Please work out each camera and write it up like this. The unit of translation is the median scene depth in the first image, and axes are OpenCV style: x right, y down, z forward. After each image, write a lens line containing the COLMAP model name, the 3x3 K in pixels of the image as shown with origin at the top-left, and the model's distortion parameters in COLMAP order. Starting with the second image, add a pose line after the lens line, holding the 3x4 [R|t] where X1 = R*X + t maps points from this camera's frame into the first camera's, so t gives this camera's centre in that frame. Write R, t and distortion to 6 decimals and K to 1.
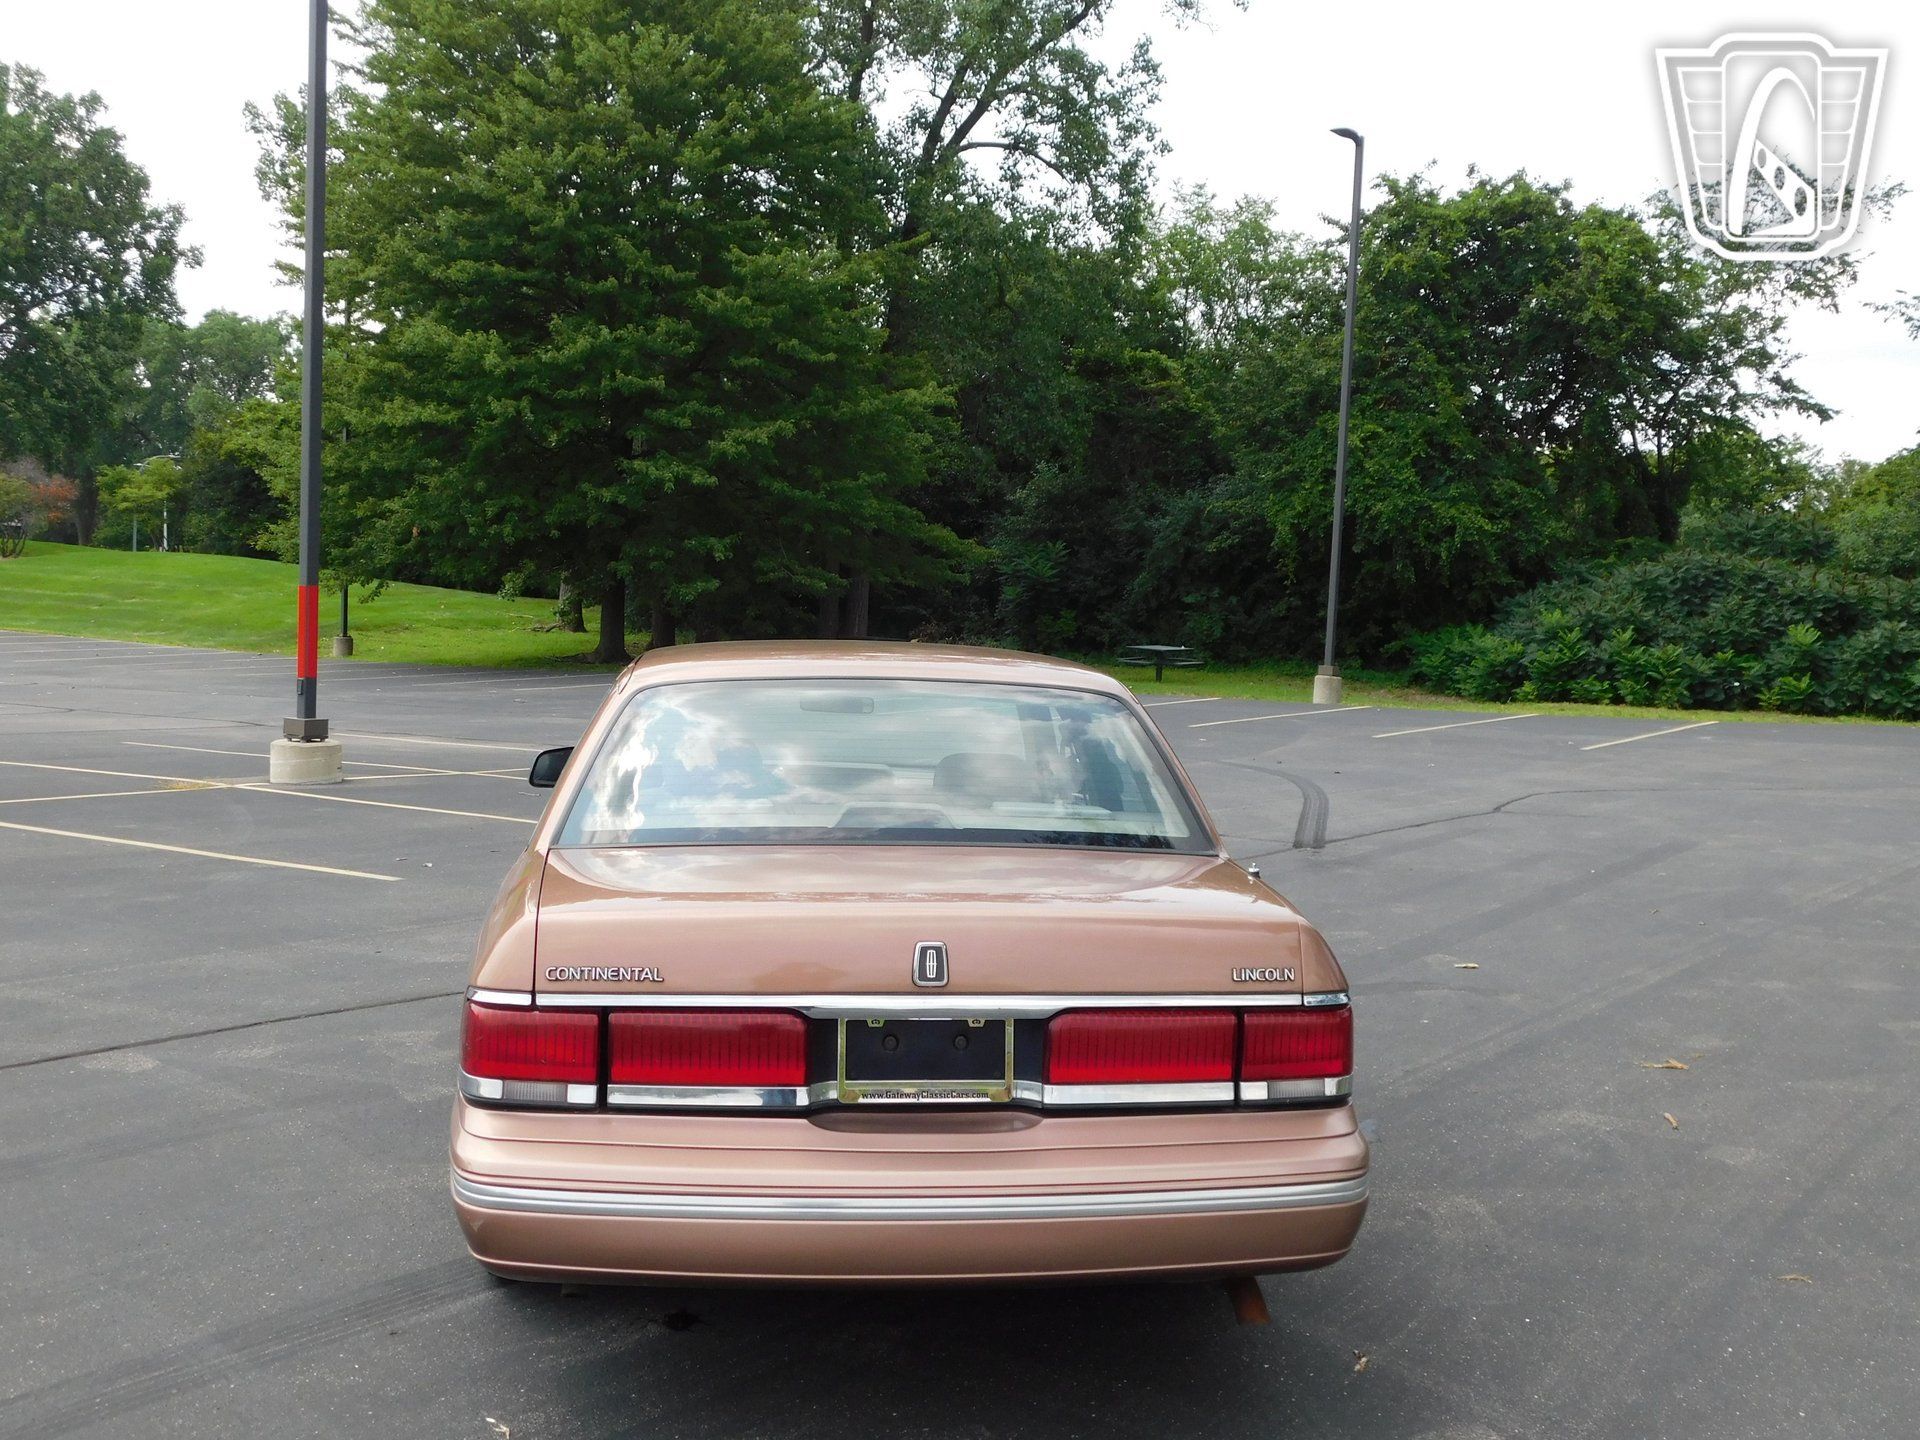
lens RADIAL K [[2033.9, 0, 947.5], [0, 2033.9, 724.7], [0, 0, 1]] dist [-0.003066, 0.000000]
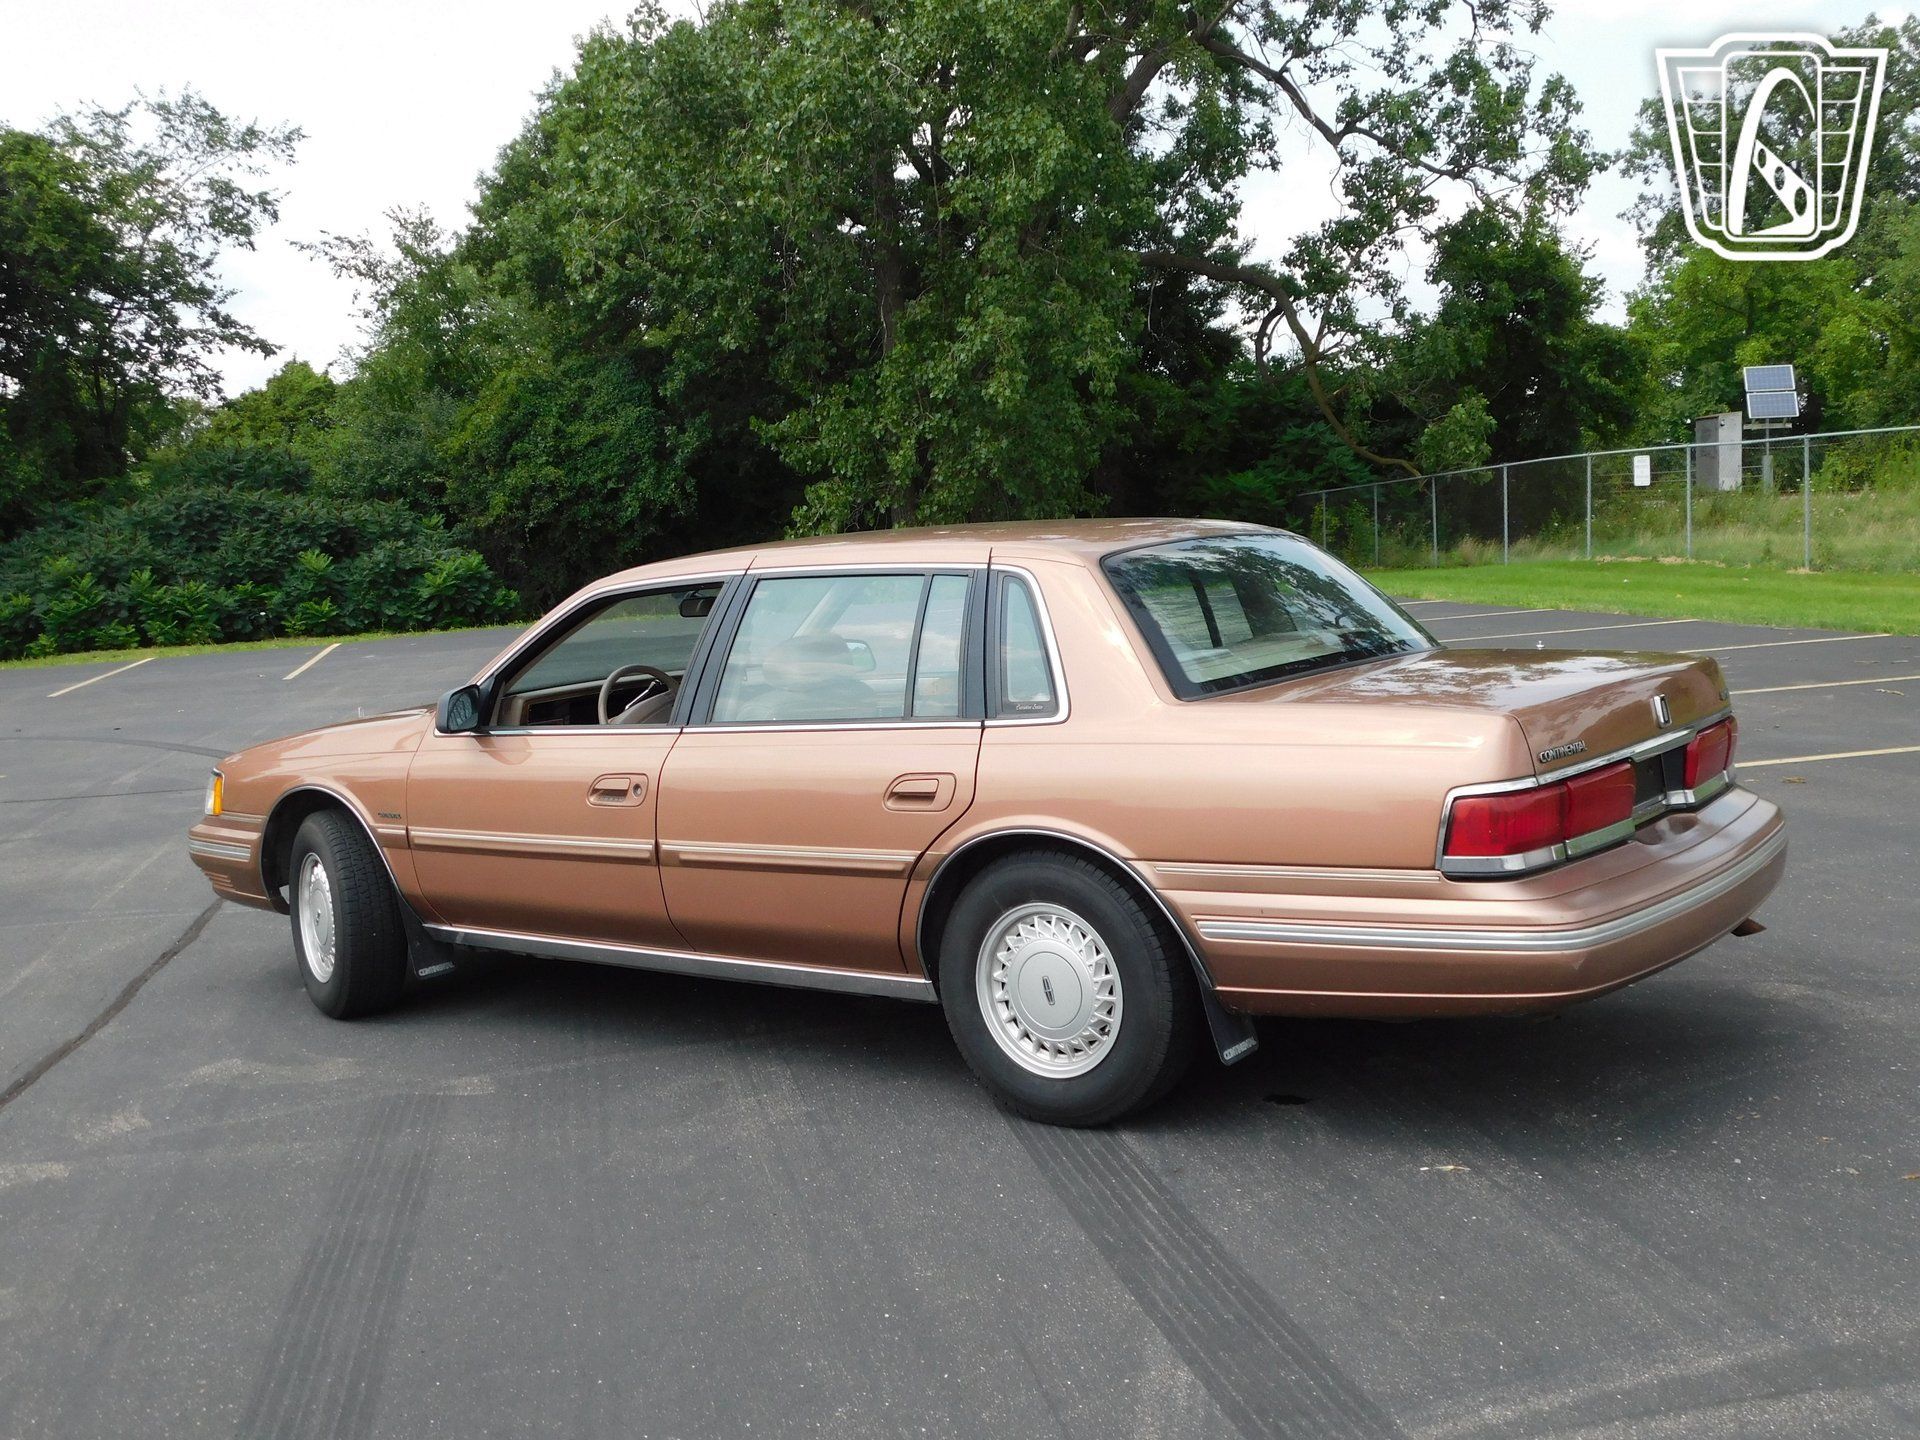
lens RADIAL K [[2011.9, 0, 968.6], [0, 2011.9, 728.2], [0, 0, 1]] dist [0.008989, 0.000000]
pose [[0.696094, -0.140622, 0.704045, -0.082538], [0.118121, 0.989699, 0.080891, -0.002905], [-0.708167, 0.026855, 0.705534, 0.033391]]
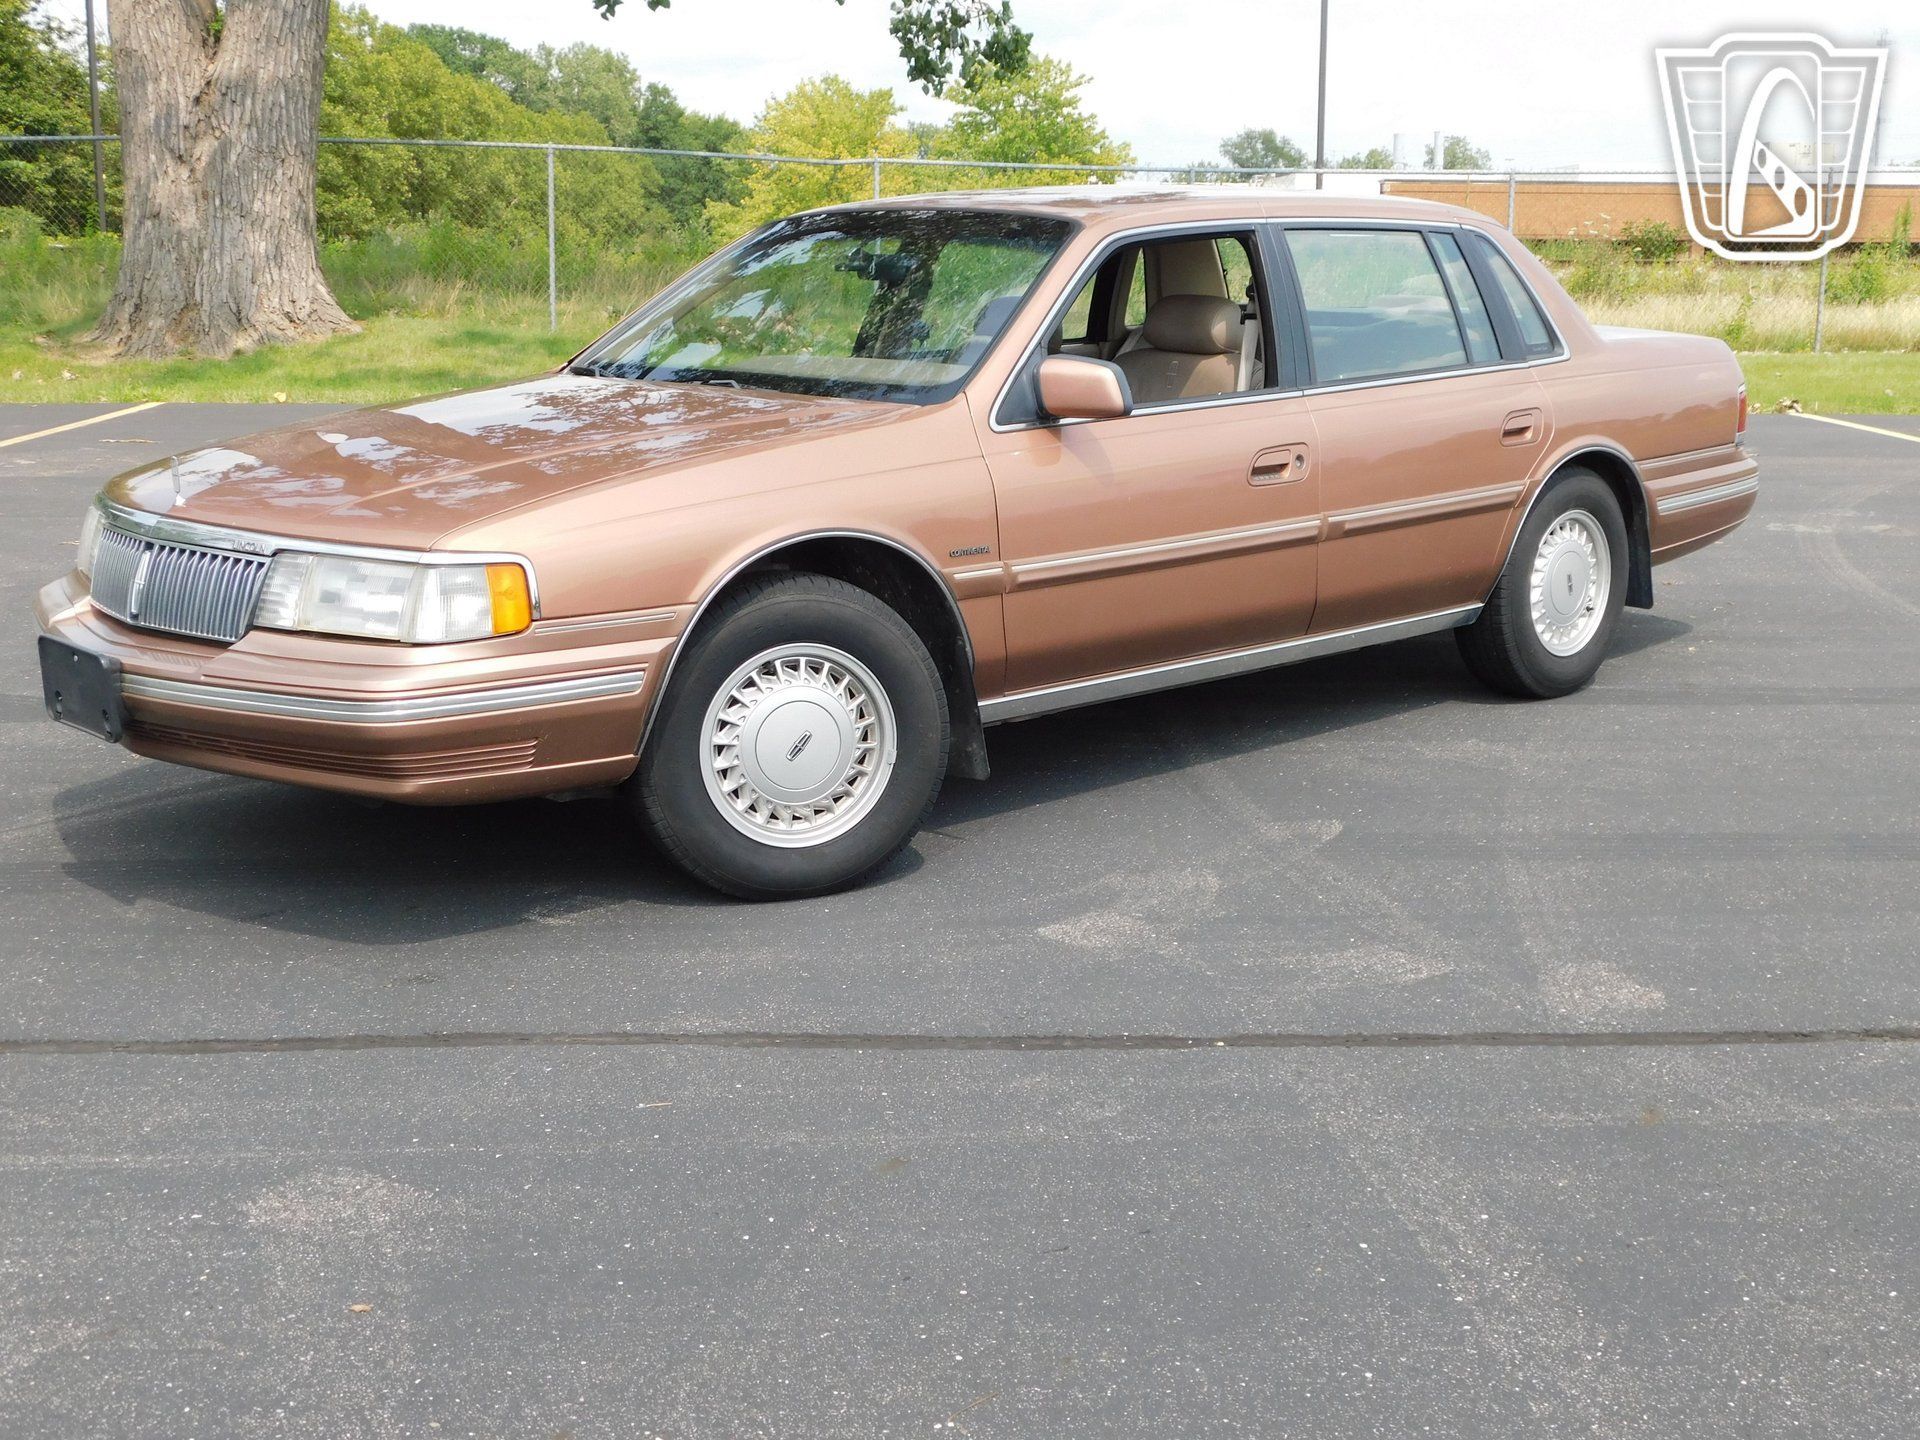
lens RADIAL K [[2293.1, 0, 964.0], [0, 2293.1, 710.4], [0, 0, 1]] dist [-0.001559, 0.000000]
pose [[-0.584052, -0.197895, 0.787223, -0.231292], [0.028952, 0.964130, 0.263846, -0.077453], [-0.811199, 0.176892, -0.557373, 1.577337]]
